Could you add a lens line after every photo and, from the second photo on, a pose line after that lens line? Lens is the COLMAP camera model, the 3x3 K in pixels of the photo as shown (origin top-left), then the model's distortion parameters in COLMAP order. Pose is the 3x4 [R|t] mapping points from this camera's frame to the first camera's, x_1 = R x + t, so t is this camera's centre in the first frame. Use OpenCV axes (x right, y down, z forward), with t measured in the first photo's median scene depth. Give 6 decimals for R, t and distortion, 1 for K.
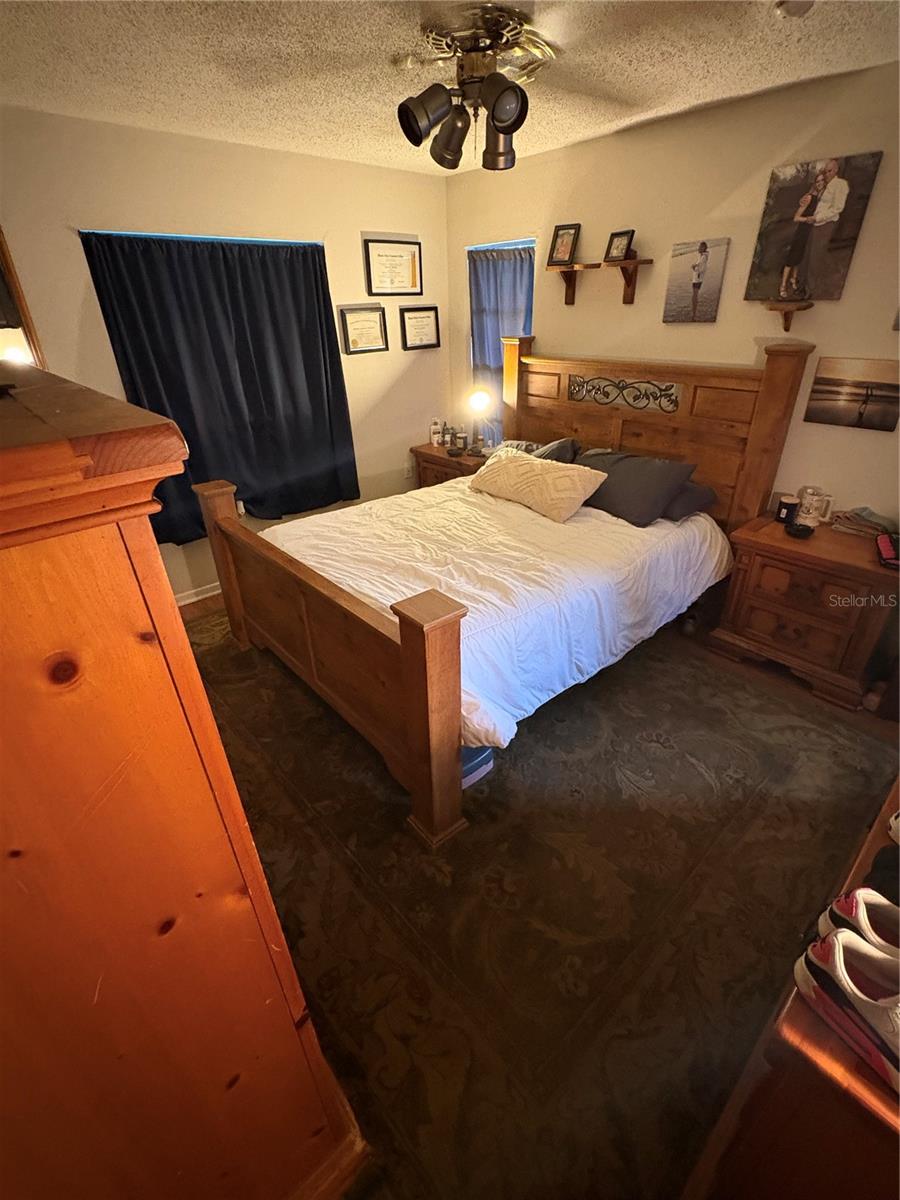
lens RADIAL K [[546.2, 0, 451.9], [0, 546.2, 601.7], [0, 0, 1]] dist [0.005883, -0.000182]
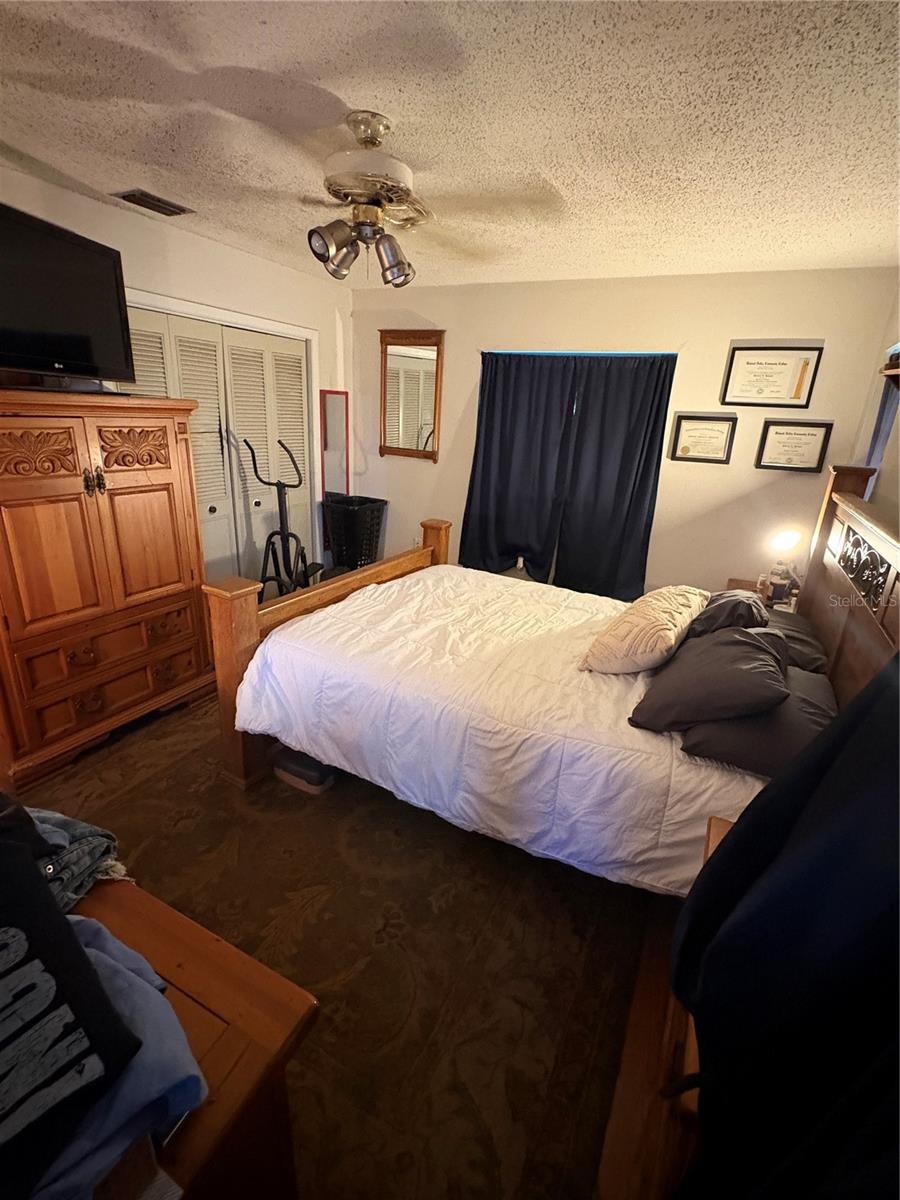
lens RADIAL K [[546.2, 0, 451.3], [0, 546.2, 598.9], [0, 0, 1]] dist [0.005883, -0.000182]
pose [[0.365569, 0.350628, -0.862218, 0.604792], [-0.499005, 0.855791, 0.136443, -0.191028], [0.785718, 0.380371, 0.487816, 0.340953]]
